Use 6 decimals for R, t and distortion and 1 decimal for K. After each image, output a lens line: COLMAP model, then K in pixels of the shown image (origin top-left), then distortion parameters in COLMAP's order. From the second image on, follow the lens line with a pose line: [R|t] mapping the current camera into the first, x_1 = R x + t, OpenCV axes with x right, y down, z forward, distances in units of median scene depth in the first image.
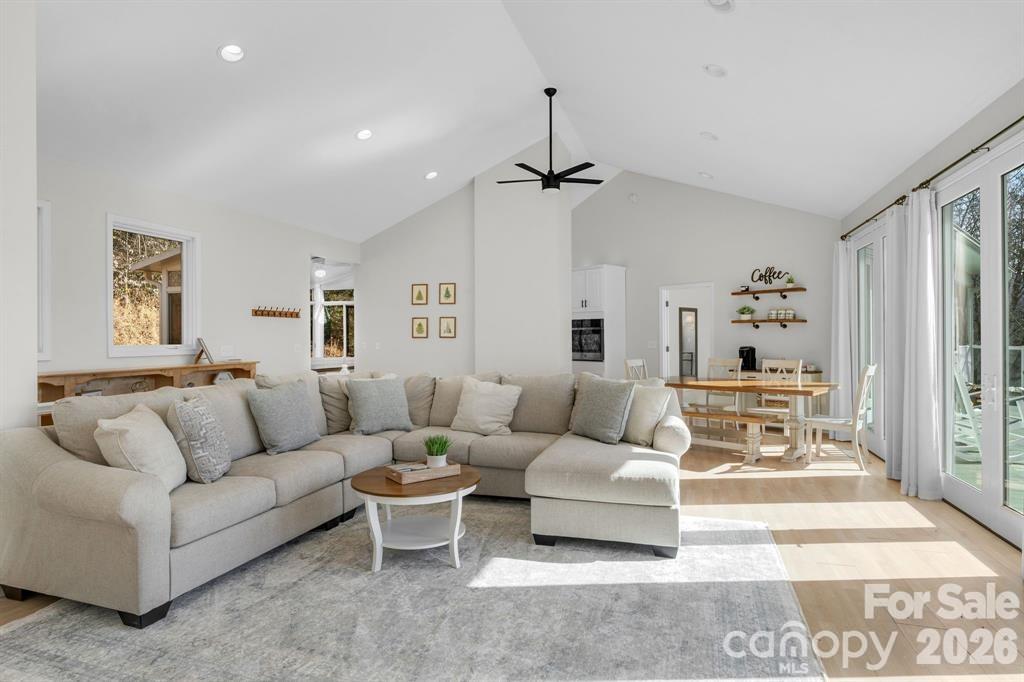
lens RADIAL K [[551.0, 0, 513.3], [0, 551.0, 335.4], [0, 0, 1]] dist [-0.002539, -0.000320]
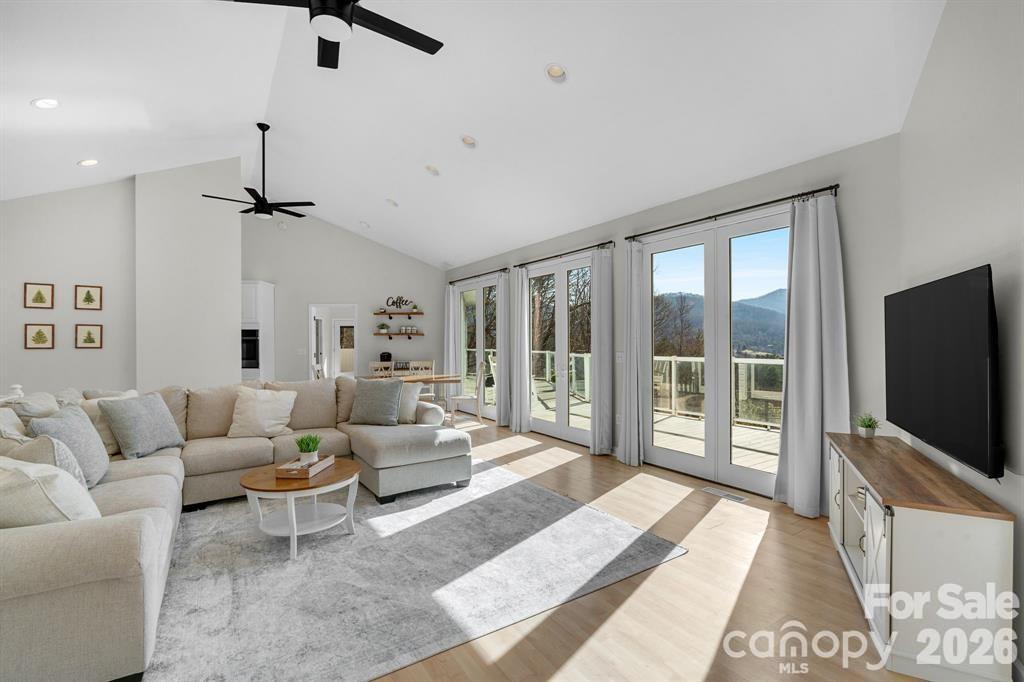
lens RADIAL K [[459.3, 0, 512.0], [0, 459.3, 341.0], [0, 0, 1]] dist [-0.000280, 0.000138]
pose [[0.628651, 0.001210, 0.777686, -0.438168], [-0.001262, 0.999999, -0.000536, -0.012959], [-0.777686, -0.000645, 0.628652, 0.034085]]
